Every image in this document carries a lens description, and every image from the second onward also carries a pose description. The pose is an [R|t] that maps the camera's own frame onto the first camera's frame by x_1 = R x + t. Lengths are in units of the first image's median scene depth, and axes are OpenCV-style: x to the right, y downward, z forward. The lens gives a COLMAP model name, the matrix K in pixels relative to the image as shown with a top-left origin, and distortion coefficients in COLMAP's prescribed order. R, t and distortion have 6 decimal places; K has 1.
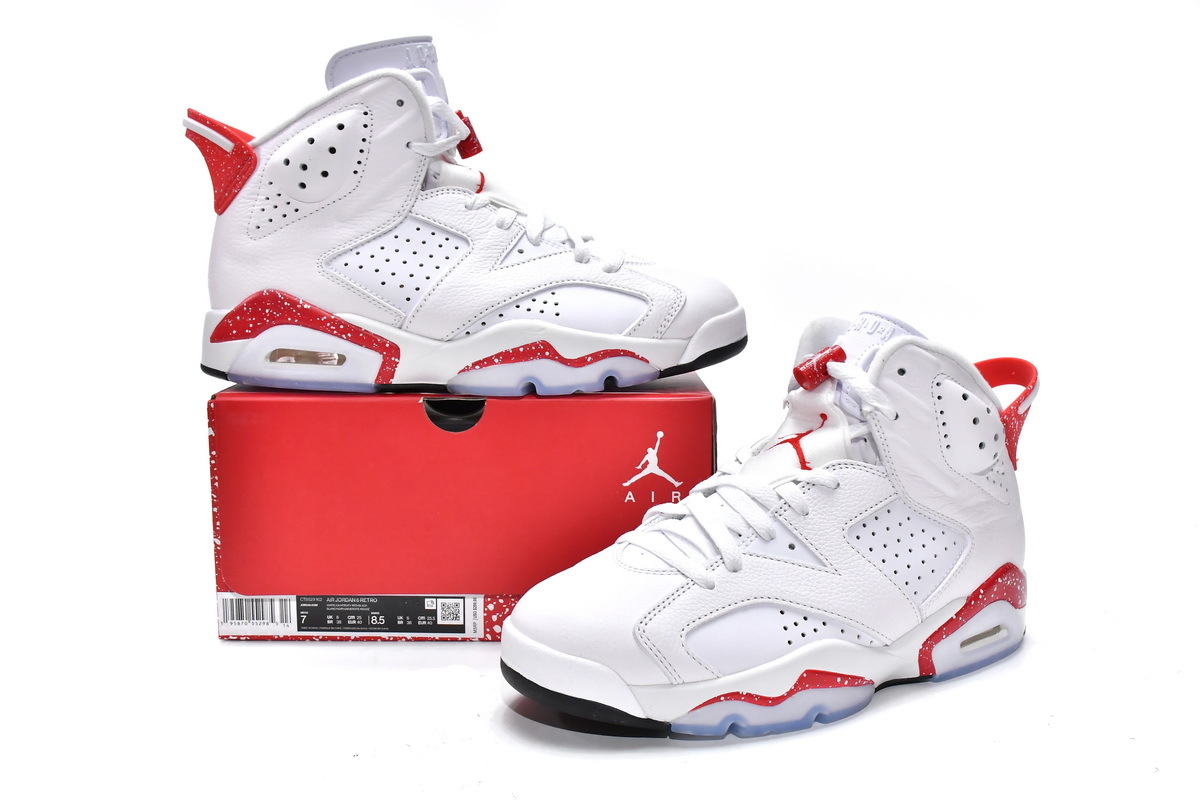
lens RADIAL K [[1138.7, 0, 607.5], [0, 1138.7, 400.3], [0, 0, 1]] dist [-0.006310, 0.000000]
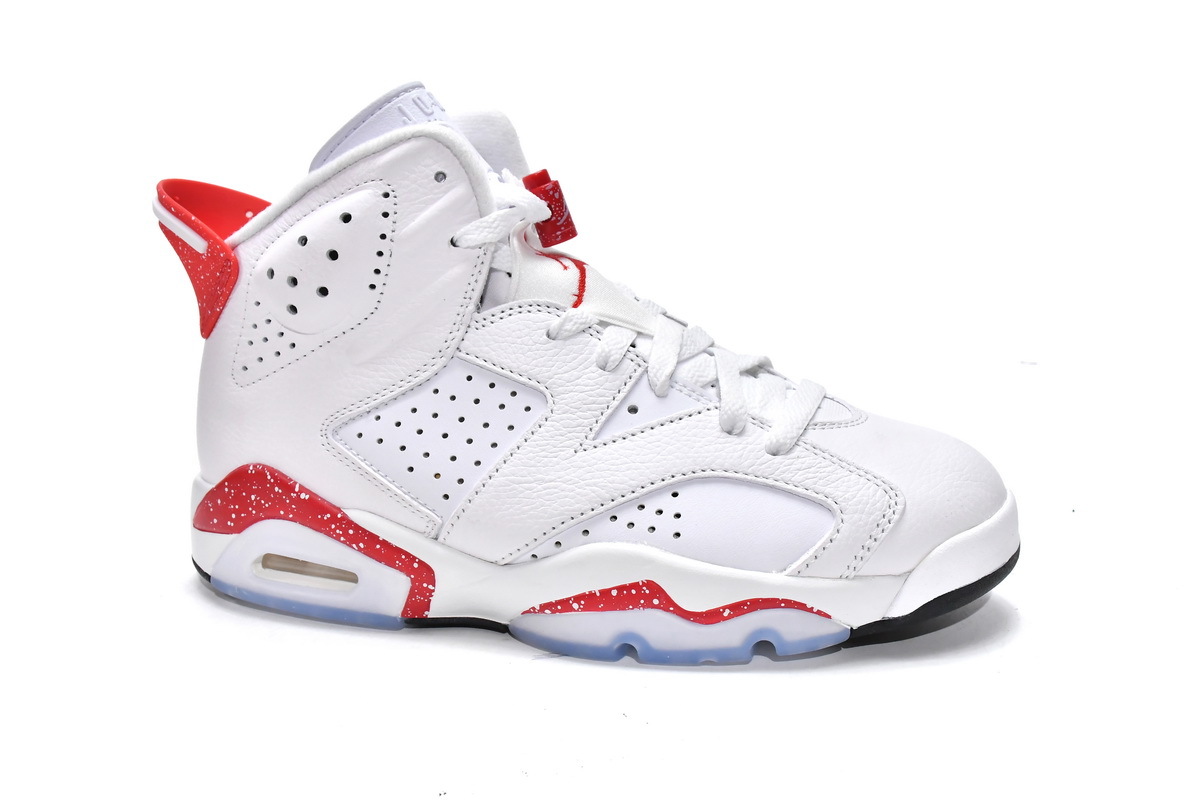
lens RADIAL K [[1220.1, 0, 587.8], [0, 1220.1, 454.8], [0, 0, 1]] dist [-0.003921, 0.000000]
pose [[0.962099, 0.050168, -0.268047, 0.078438], [-0.017354, 0.992204, 0.123411, -0.188893], [0.272148, -0.114082, 0.955469, 0.359451]]
